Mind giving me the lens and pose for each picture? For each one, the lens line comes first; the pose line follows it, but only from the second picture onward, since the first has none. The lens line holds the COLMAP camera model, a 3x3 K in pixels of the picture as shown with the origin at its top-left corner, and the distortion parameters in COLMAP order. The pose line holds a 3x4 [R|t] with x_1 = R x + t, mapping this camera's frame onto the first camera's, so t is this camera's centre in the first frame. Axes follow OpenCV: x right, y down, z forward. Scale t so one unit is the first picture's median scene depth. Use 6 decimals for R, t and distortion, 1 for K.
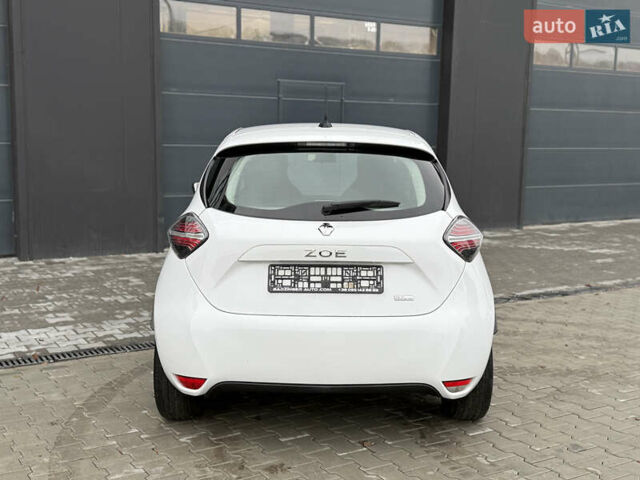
lens RADIAL K [[777.5, 0, 320.8], [0, 777.5, 240.4], [0, 0, 1]] dist [0.079807, 0.000000]
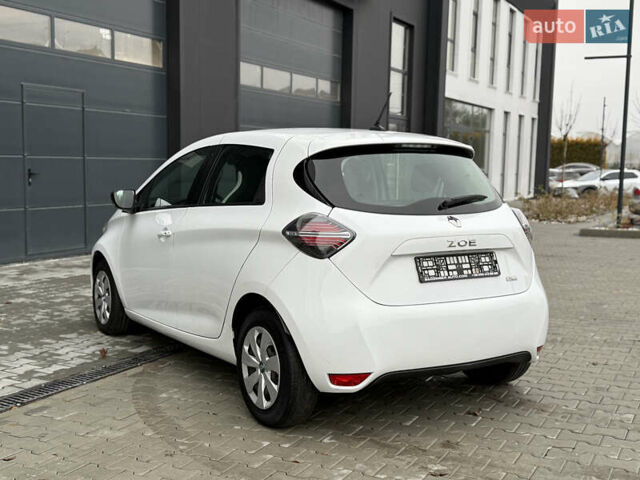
lens RADIAL K [[777.5, 0, 320.5], [0, 777.5, 238.9], [0, 0, 1]] dist [0.079807, 0.000000]
pose [[0.860351, -0.055622, 0.506658, -0.708929], [0.067227, 0.997727, -0.004624, 0.002197], [-0.505250, 0.038039, 0.862134, 0.145204]]
